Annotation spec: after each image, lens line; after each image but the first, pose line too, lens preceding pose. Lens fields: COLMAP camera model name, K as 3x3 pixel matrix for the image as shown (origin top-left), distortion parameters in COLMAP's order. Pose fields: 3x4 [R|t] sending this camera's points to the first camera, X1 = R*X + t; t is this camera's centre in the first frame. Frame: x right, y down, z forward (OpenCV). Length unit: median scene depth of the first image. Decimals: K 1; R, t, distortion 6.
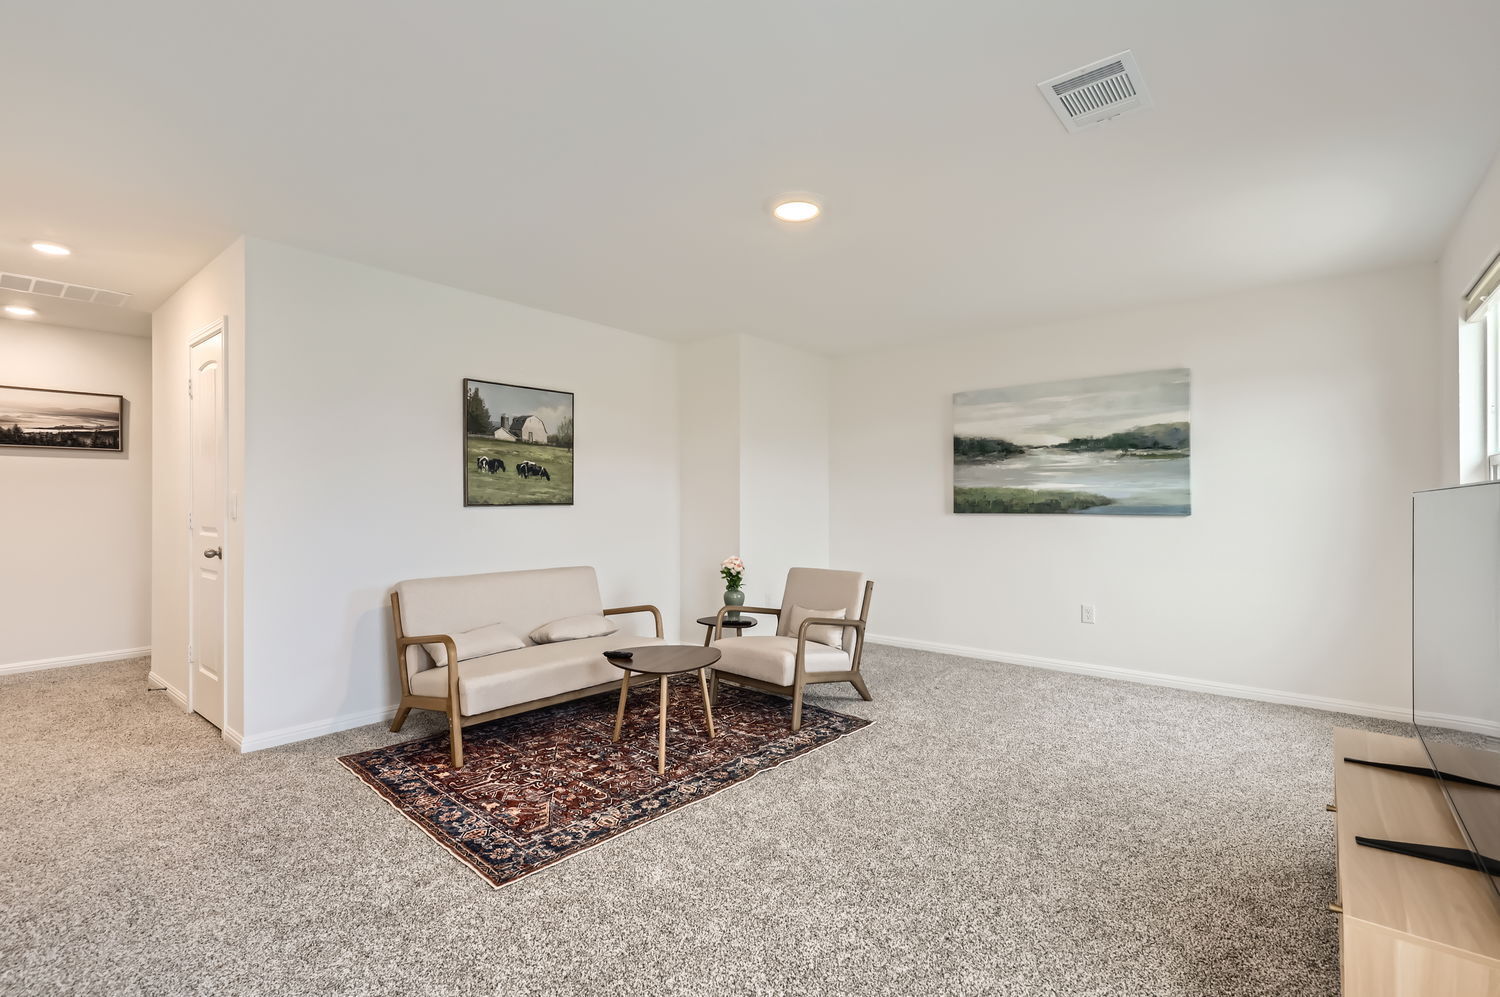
lens RADIAL K [[674.9, 0, 748.2], [0, 674.9, 497.9], [0, 0, 1]] dist [0.006689, -0.001715]
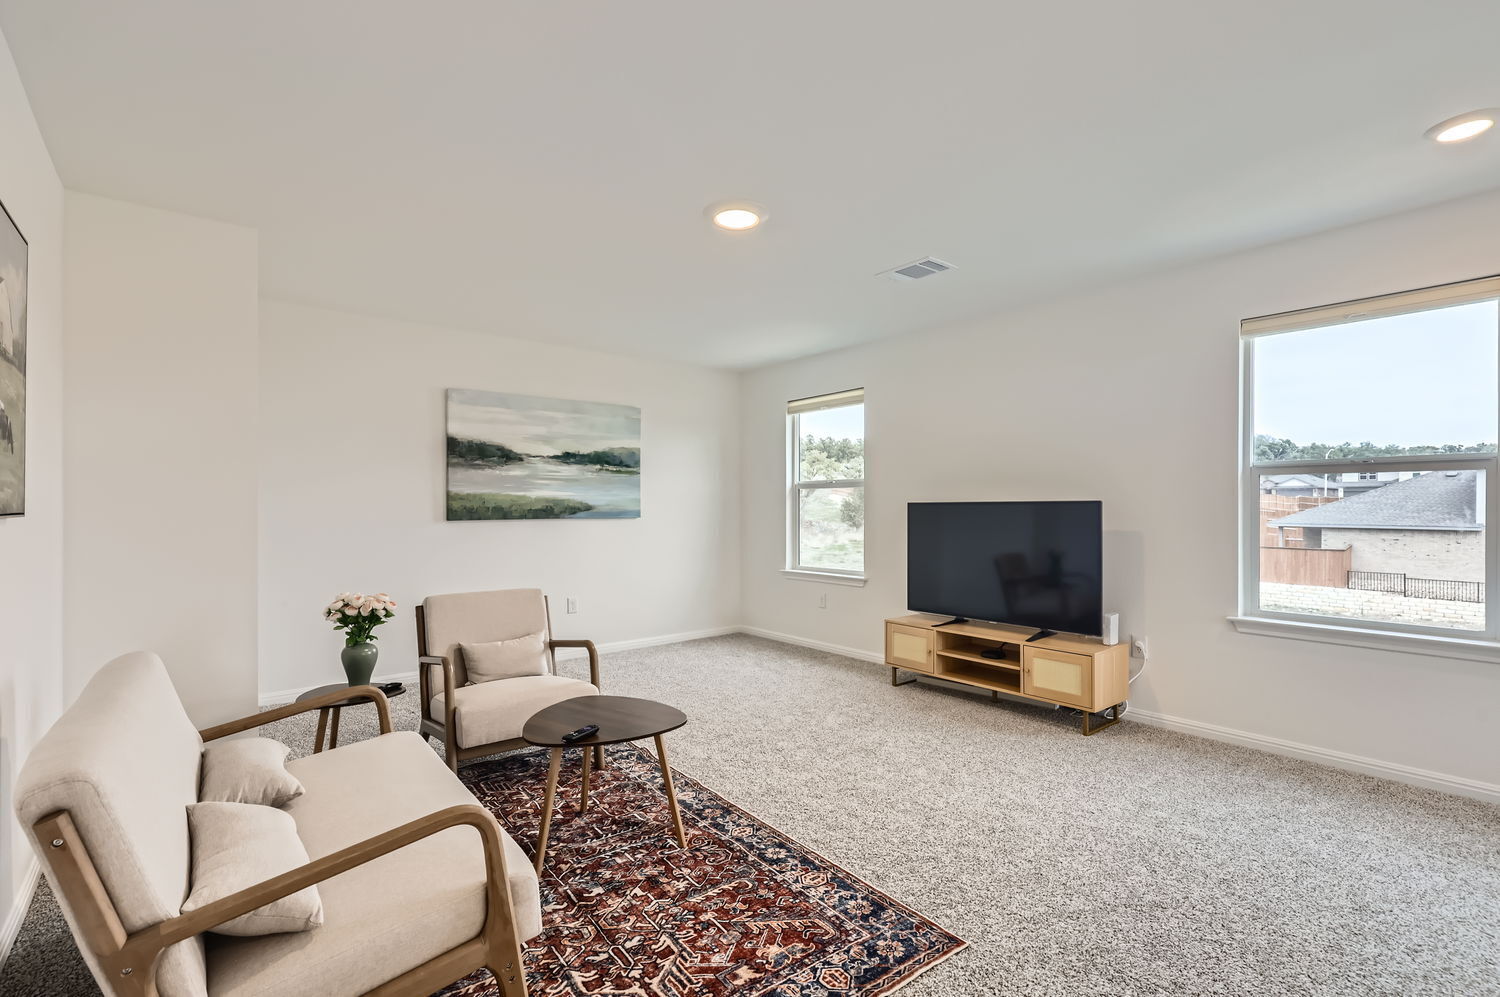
lens RADIAL K [[674.9, 0, 746.3], [0, 674.9, 507.3], [0, 0, 1]] dist [0.006689, -0.001715]
pose [[0.202206, 0.000338, 0.979343, -0.588357], [-0.003412, 0.999994, 0.000359, 0.003481], [-0.979337, -0.003414, 0.202206, 0.502811]]
